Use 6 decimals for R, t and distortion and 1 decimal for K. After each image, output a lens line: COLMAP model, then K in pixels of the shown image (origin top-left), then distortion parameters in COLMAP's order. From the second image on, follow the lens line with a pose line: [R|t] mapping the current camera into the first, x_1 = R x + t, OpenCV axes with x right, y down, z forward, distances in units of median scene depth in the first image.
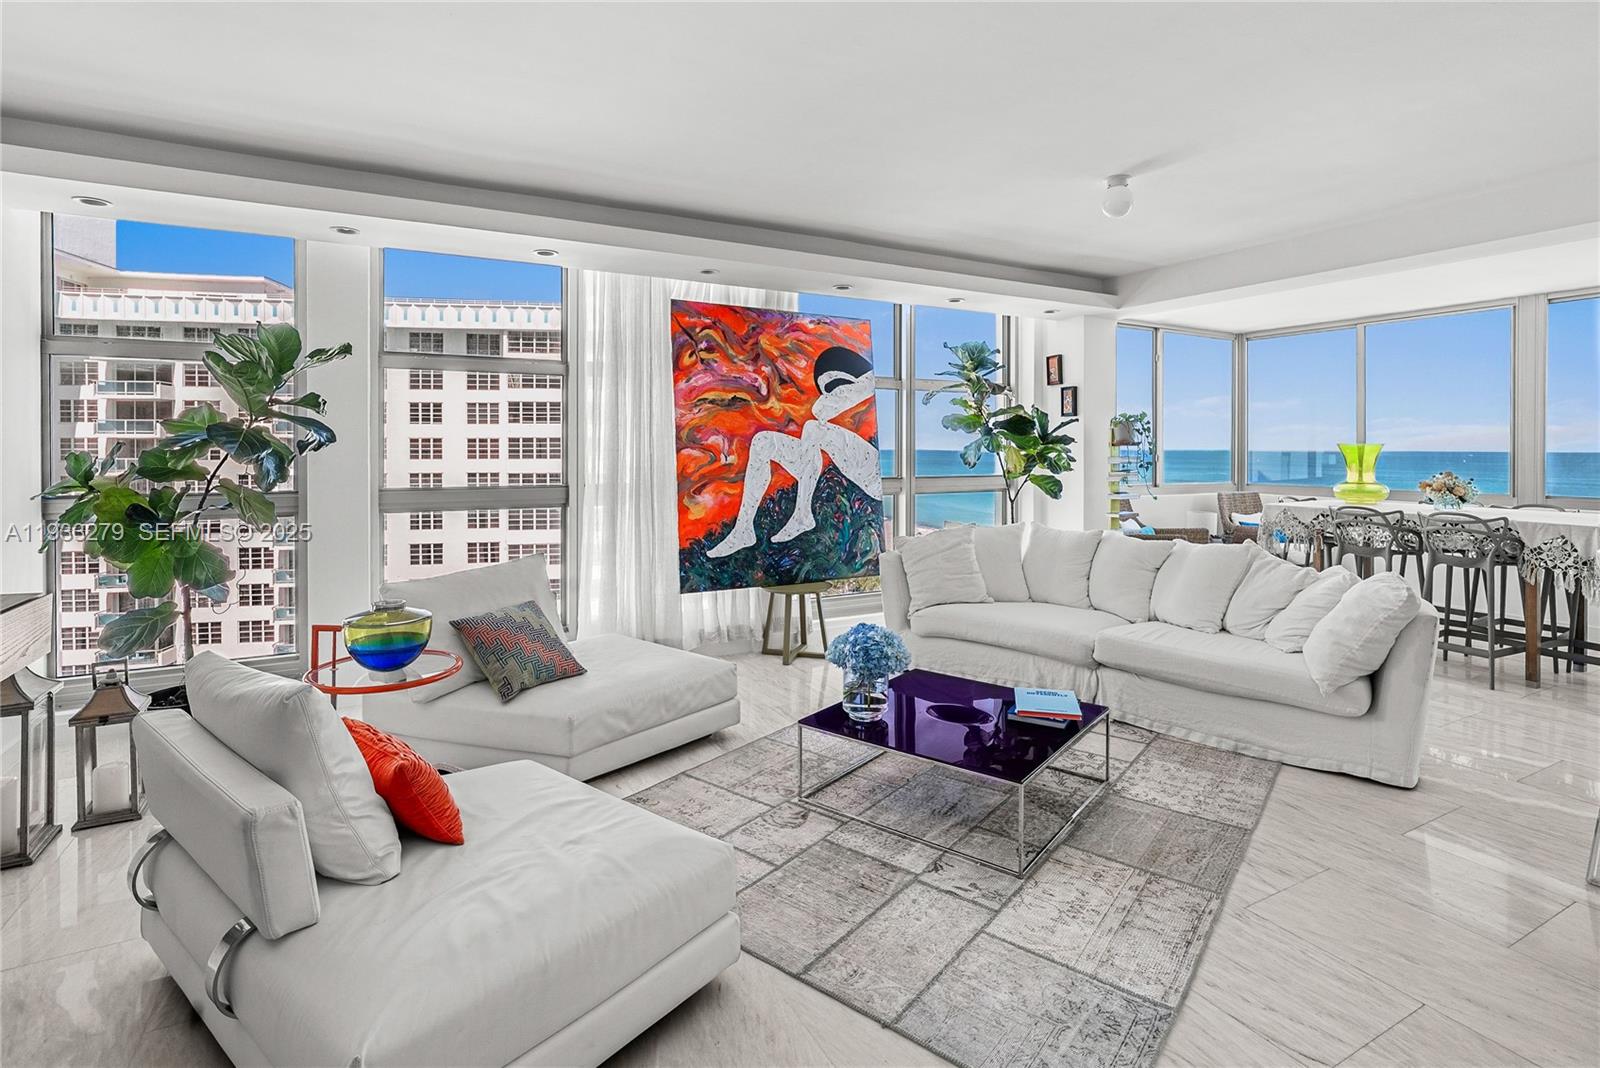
lens RADIAL K [[757.6, 0, 814.9], [0, 757.6, 448.3], [0, 0, 1]] dist [-0.003228, 0.000762]
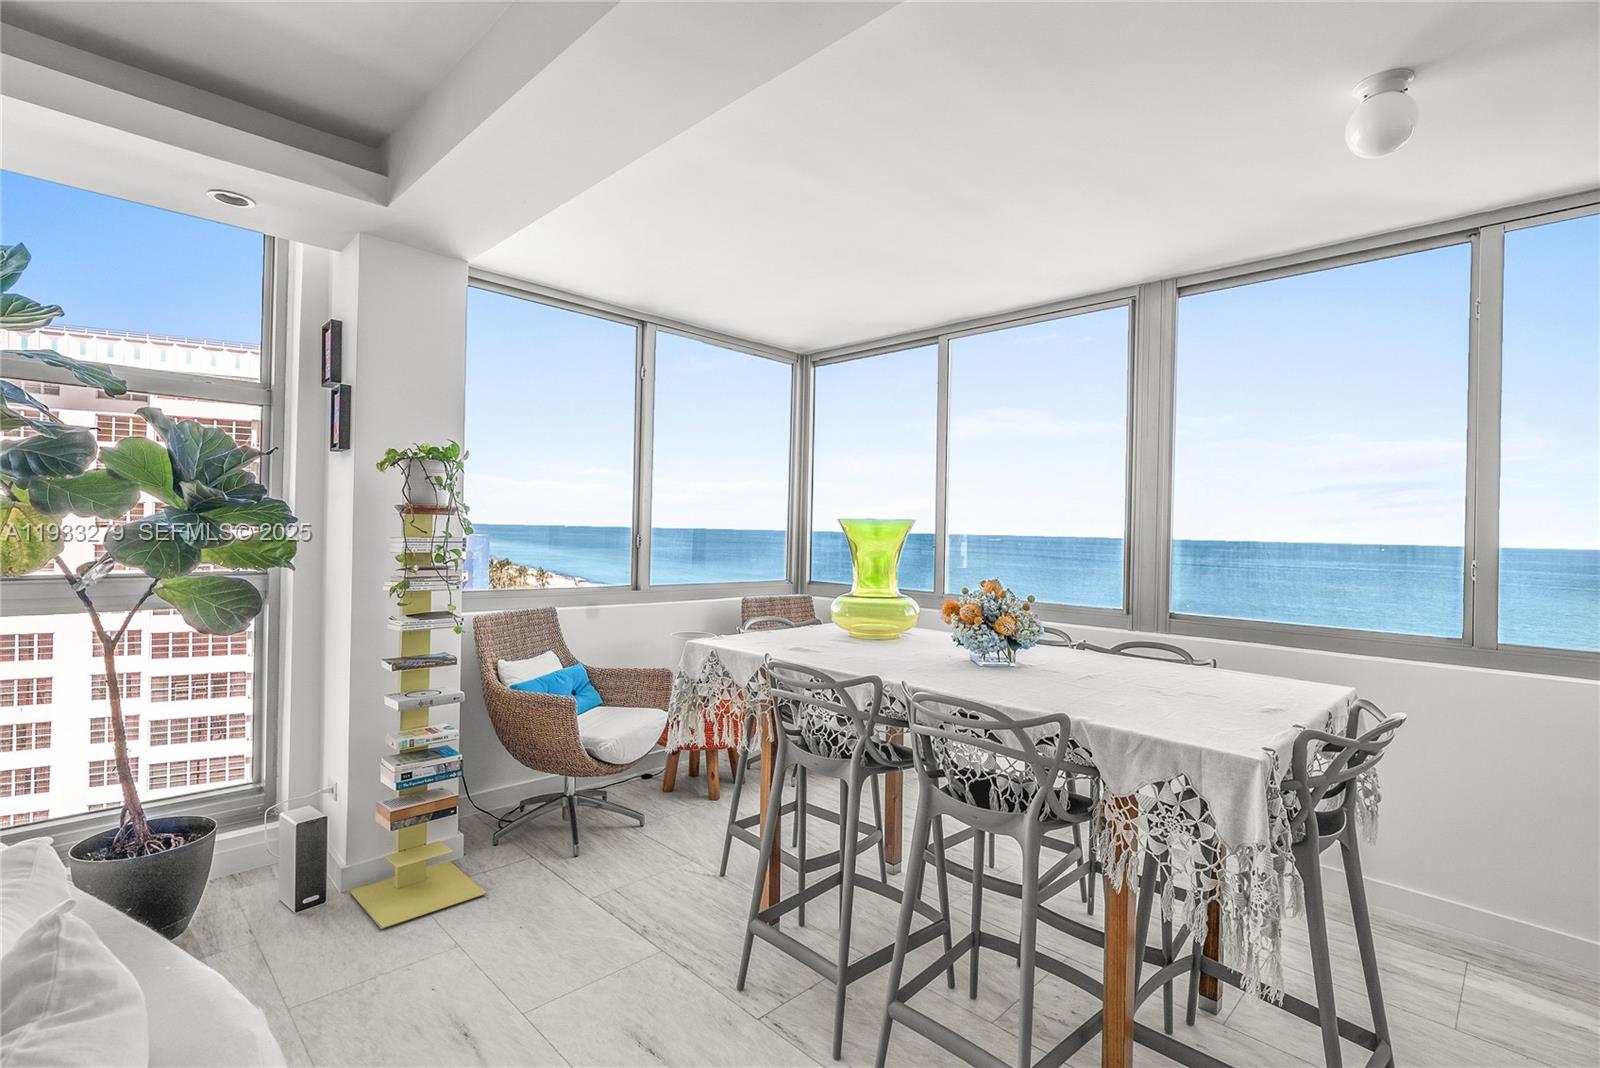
lens RADIAL K [[757.6, 0, 793.8], [0, 757.6, 530.8], [0, 0, 1]] dist [-0.003228, 0.000762]
pose [[0.957075, 0.018125, 0.289274, 0.521841], [-0.020057, 0.999792, 0.003717, 0.000486], [-0.289146, -0.009359, 0.957239, 0.524709]]
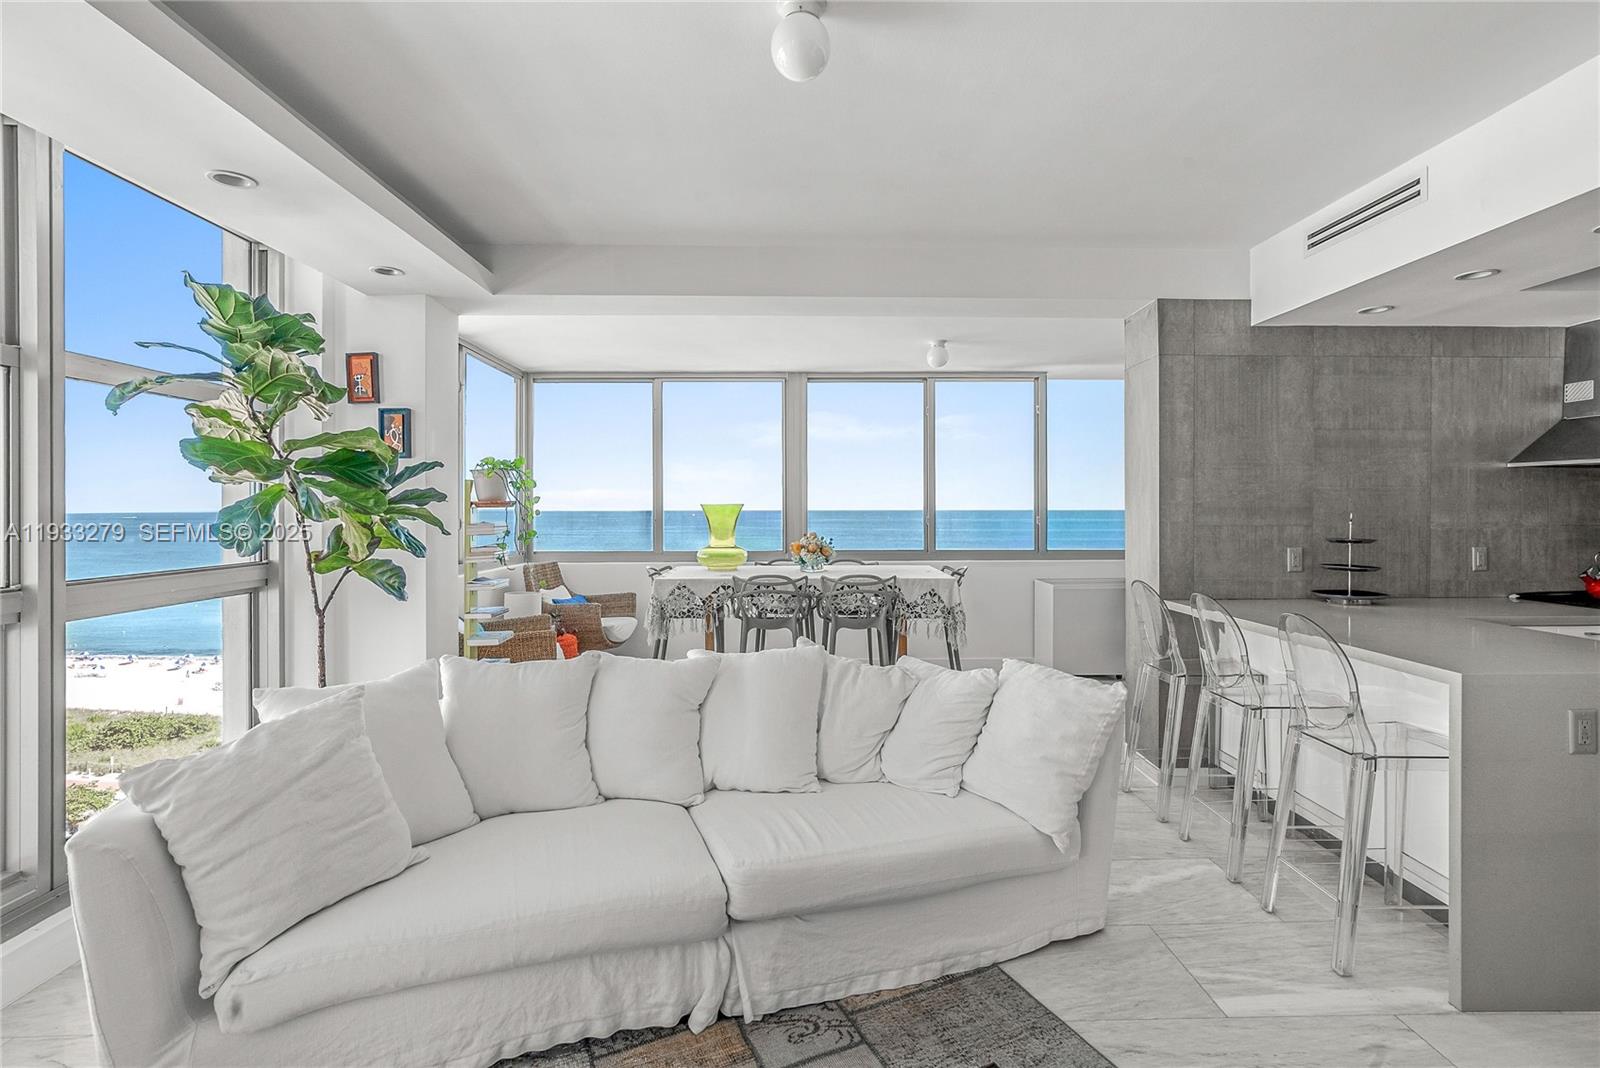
lens RADIAL K [[757.6, 0, 805.6], [0, 757.6, 509.6], [0, 0, 1]] dist [-0.003228, 0.000762]
pose [[0.470929, -0.005919, 0.882151, -0.045302], [0.002959, 0.999982, 0.005130, -0.003670], [-0.882166, 0.000194, 0.470938, 0.480148]]
